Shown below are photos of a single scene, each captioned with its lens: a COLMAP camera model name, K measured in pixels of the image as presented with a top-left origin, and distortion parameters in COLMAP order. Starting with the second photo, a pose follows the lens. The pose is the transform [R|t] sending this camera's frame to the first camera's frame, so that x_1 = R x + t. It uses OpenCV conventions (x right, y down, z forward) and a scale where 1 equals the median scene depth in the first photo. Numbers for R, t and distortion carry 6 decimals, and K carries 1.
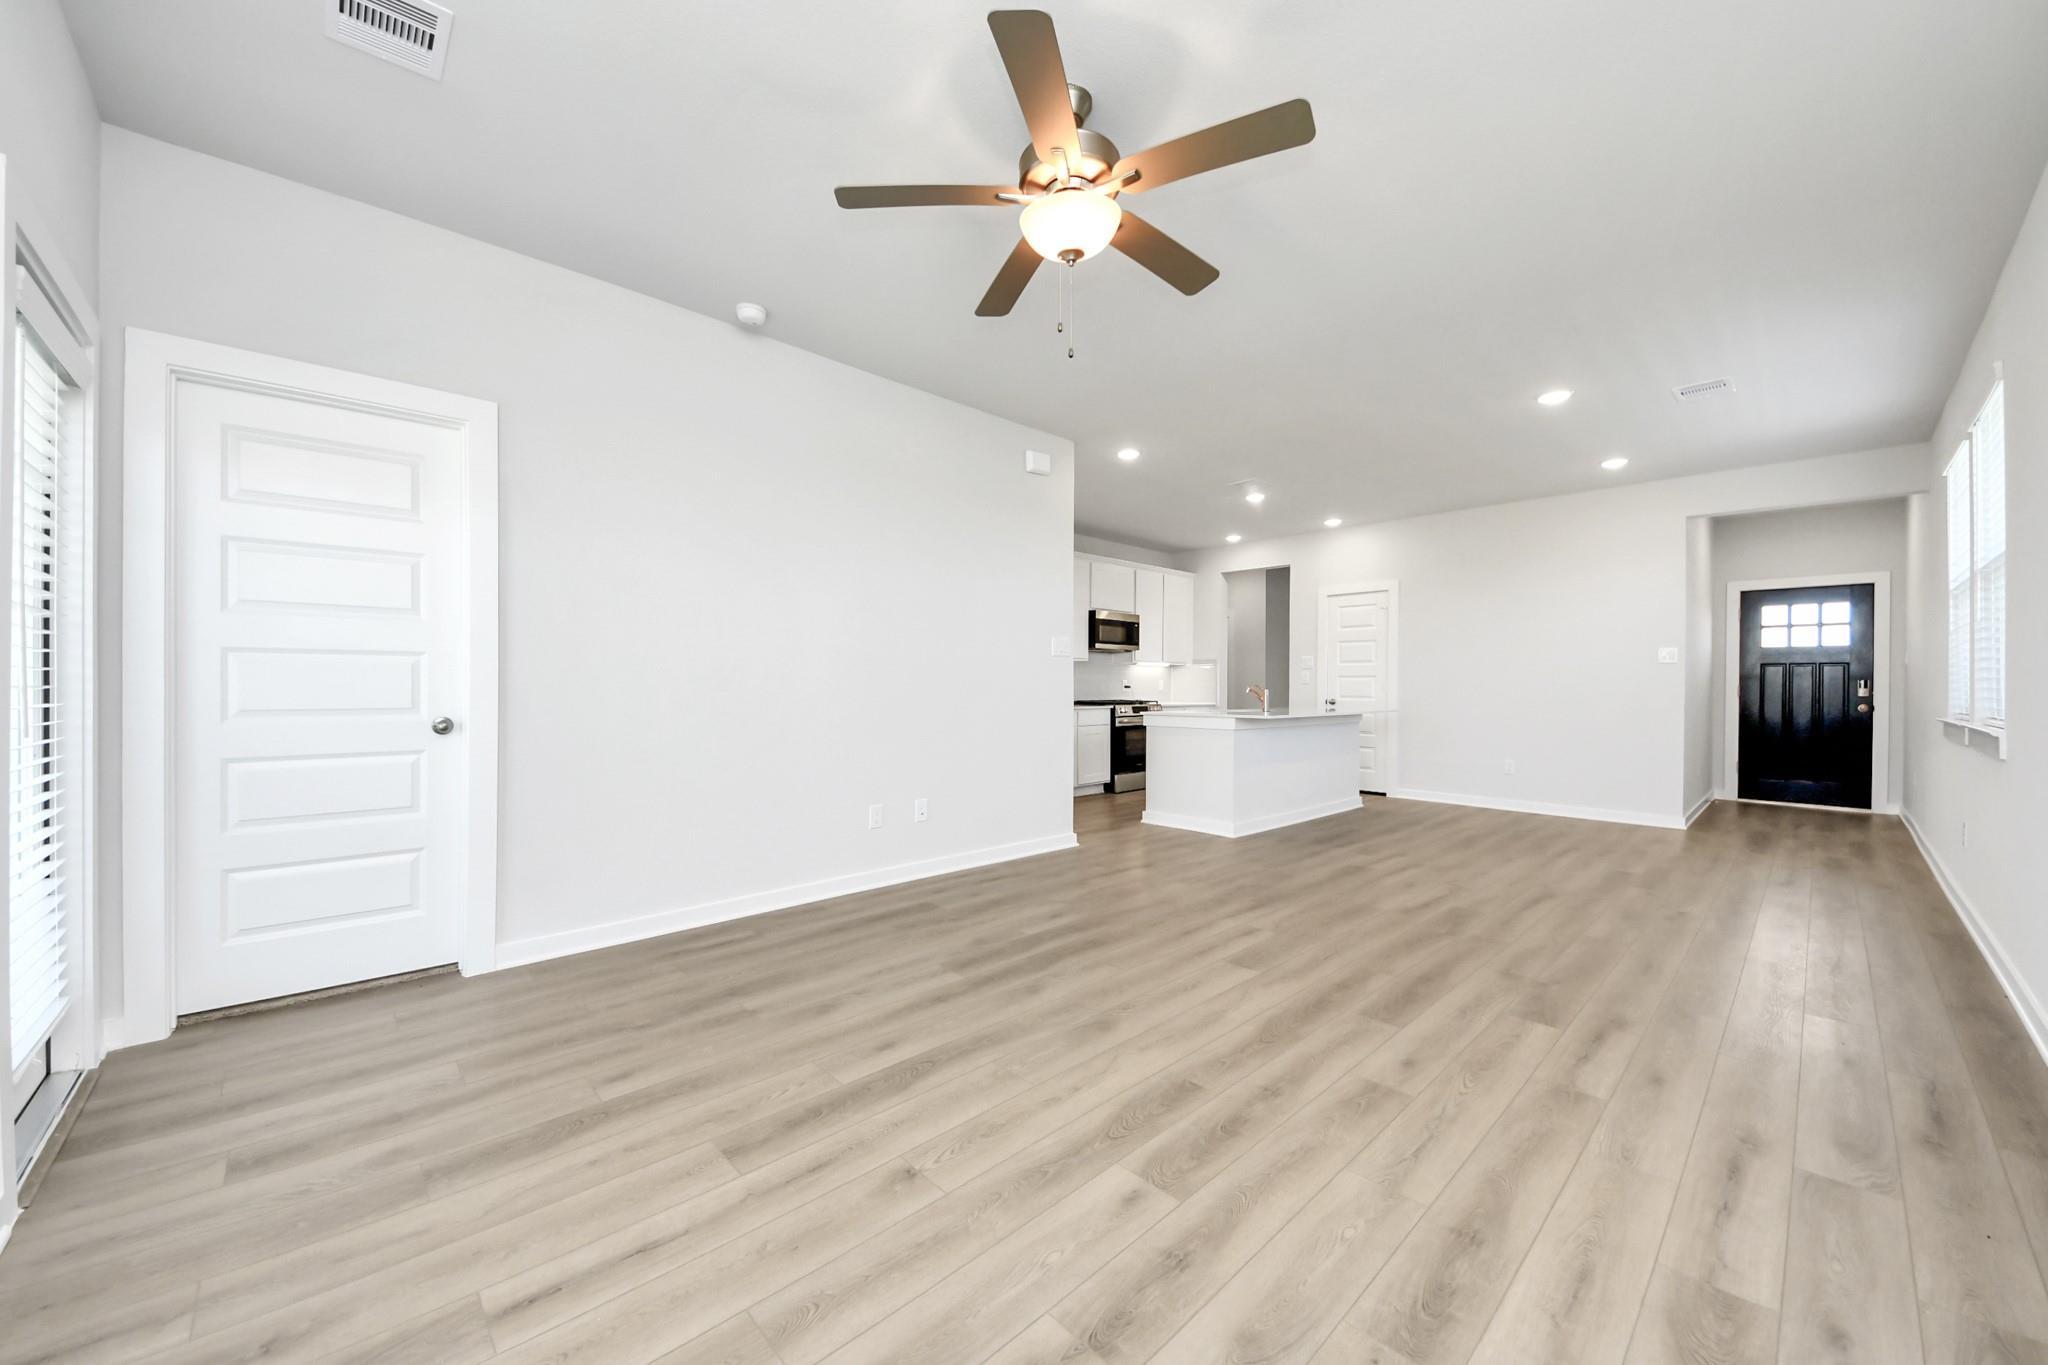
lens RADIAL K [[784.8, 0, 1031.2], [0, 784.8, 642.0], [0, 0, 1]] dist [0.036842, -0.027173]
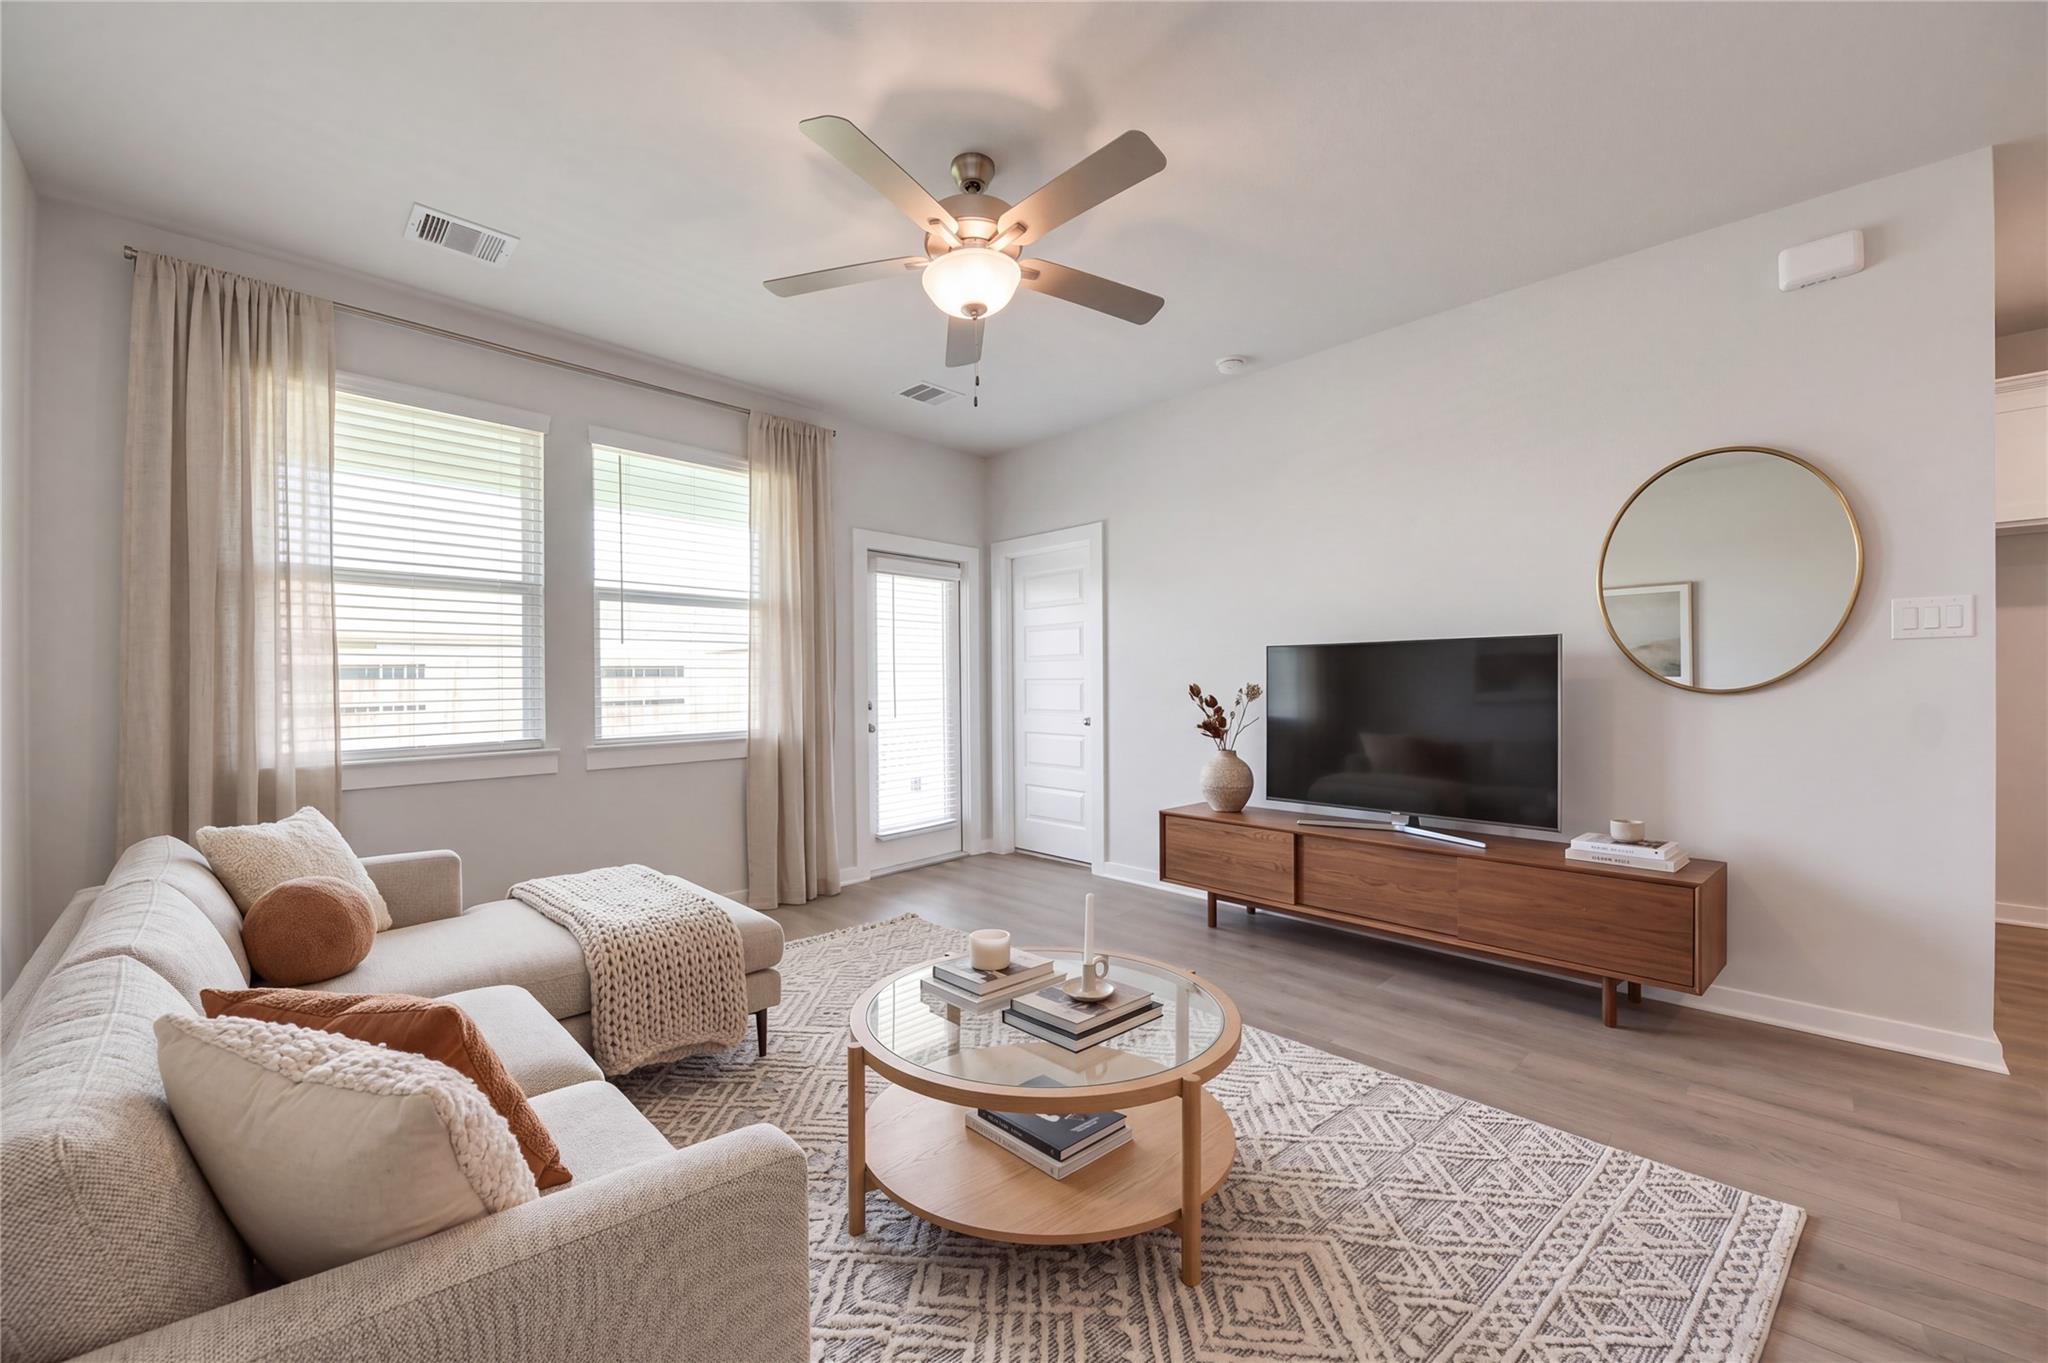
lens RADIAL K [[732.7, 0, 1016.3], [0, 732.7, 691.5], [0, 0, 1]] dist [0.027418, -0.017972]
pose [[0.030052, 0.014023, -0.999450, 0.794964], [0.061844, 0.997960, 0.015862, 0.007678], [0.997633, -0.062286, 0.029124, 0.807824]]
